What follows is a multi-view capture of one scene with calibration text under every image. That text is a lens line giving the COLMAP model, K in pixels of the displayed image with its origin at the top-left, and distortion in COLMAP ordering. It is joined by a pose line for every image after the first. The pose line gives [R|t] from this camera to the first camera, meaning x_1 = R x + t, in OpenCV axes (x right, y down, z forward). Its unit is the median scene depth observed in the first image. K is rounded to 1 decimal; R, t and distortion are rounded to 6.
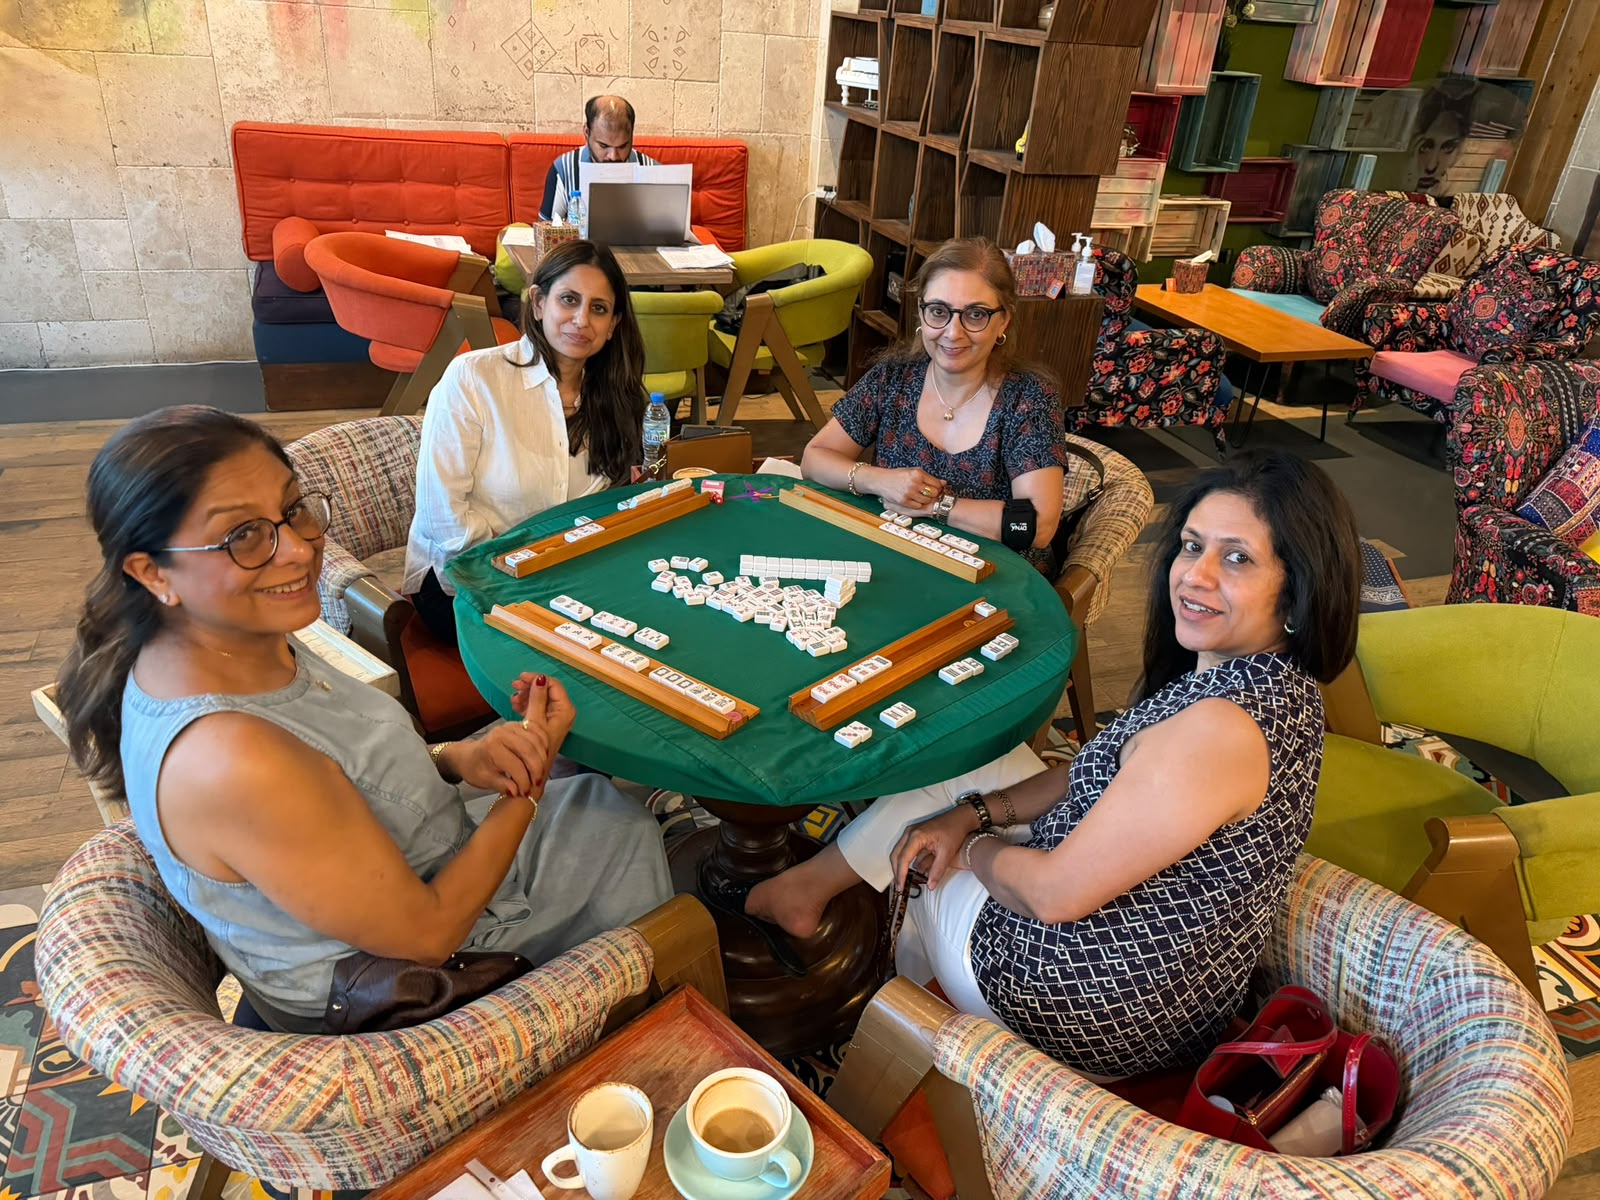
lens RADIAL K [[1177.6, 0, 800.0], [0, 1177.6, 600.0], [0, 0, 1]] dist [0.033983, -0.042970]
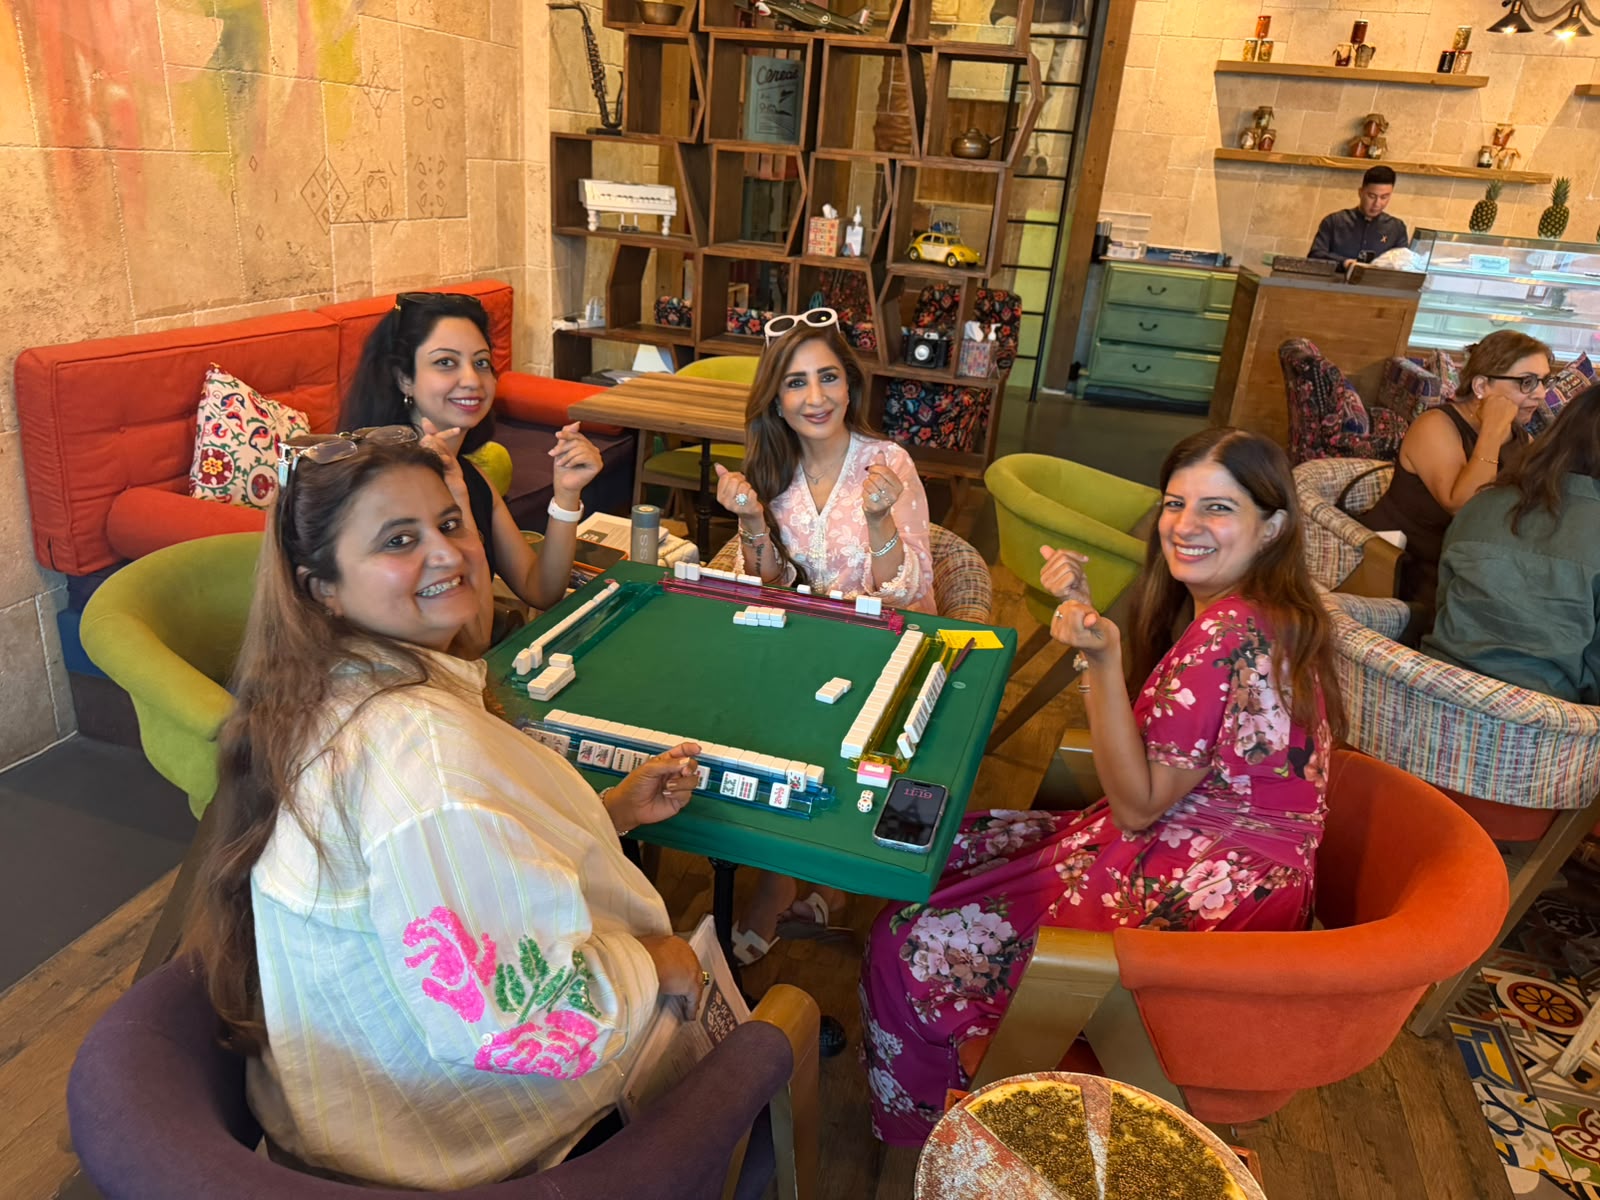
lens RADIAL K [[1177.6, 0, 800.0], [0, 1177.6, 600.0], [0, 0, 1]] dist [0.033983, -0.042970]
pose [[0.555303, -0.324620, 0.765677, -0.715074], [0.356739, 0.924646, 0.133294, -0.225836], [-0.751250, 0.199128, 0.629263, 0.366655]]
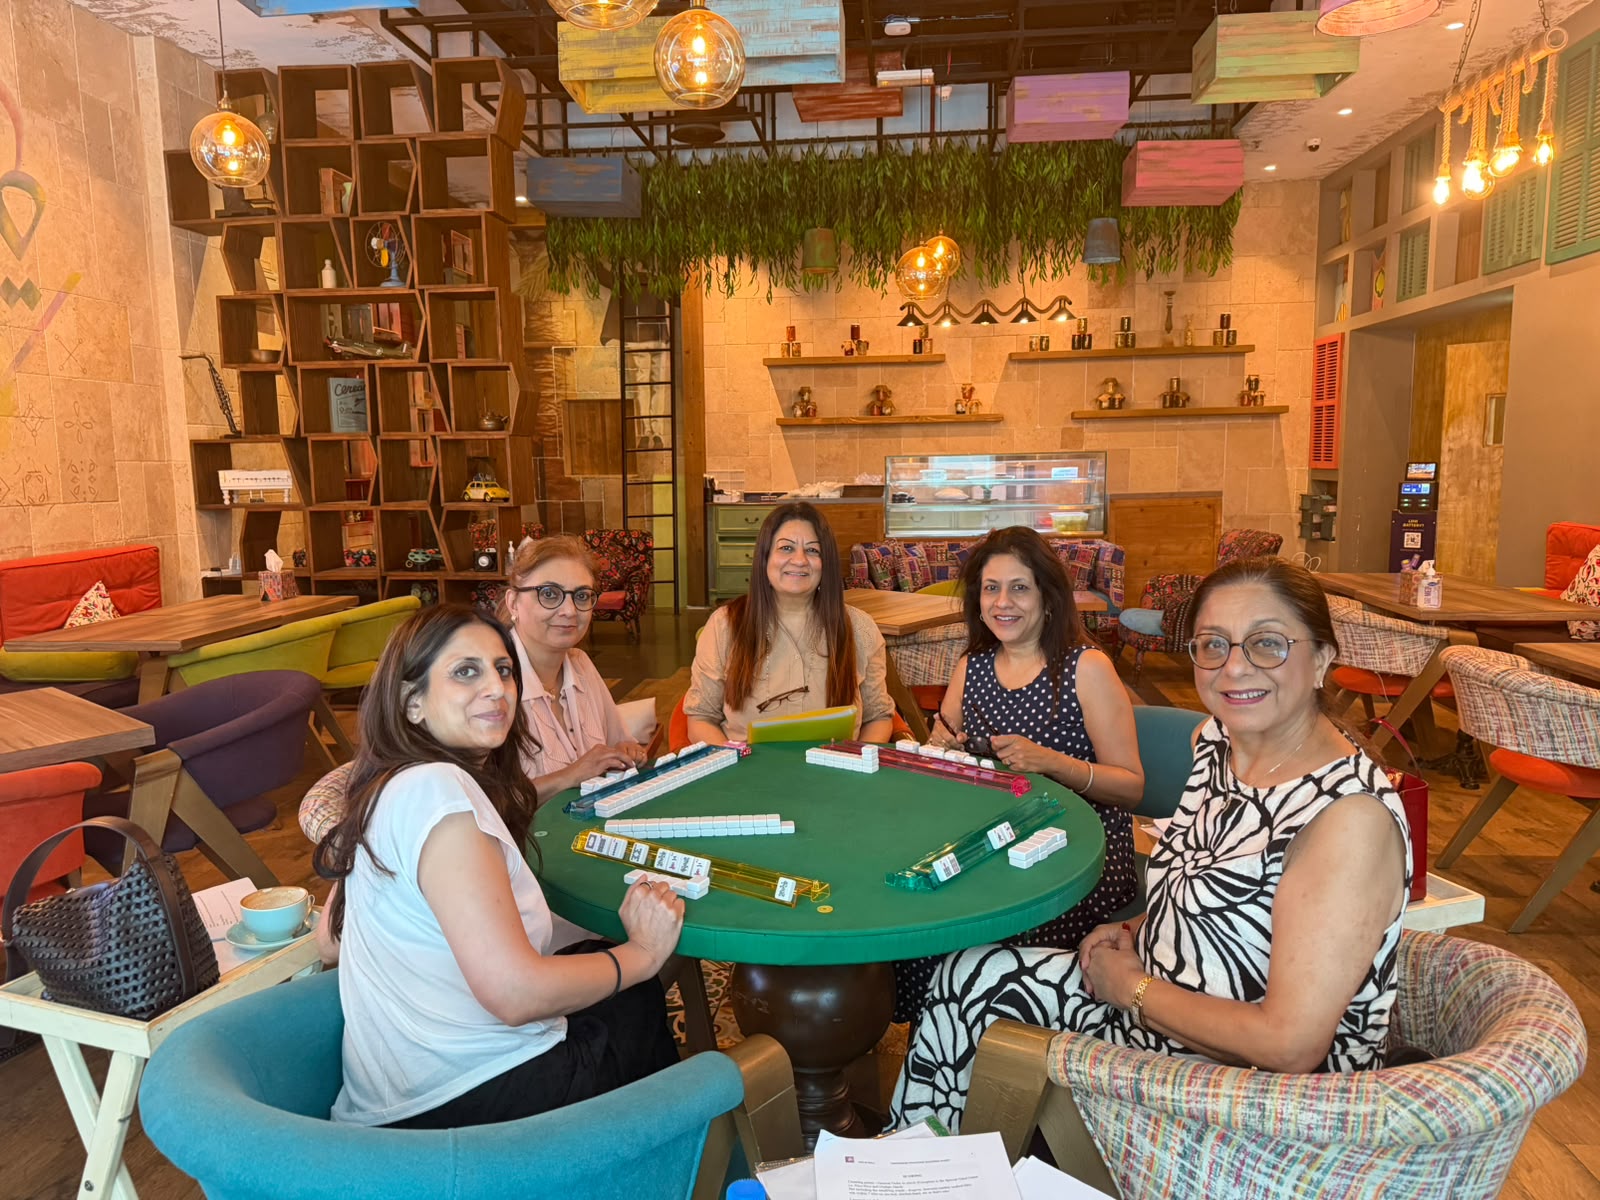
lens RADIAL K [[1115.3, 0, 800.0], [0, 1115.3, 600.0], [0, 0, 1]] dist [0.041518, -0.033872]
pose [[0.377750, -0.195731, 0.904983, -0.895902], [0.470365, 0.882455, -0.005477, -0.029102], [-0.797535, 0.427741, 0.425412, 0.031561]]
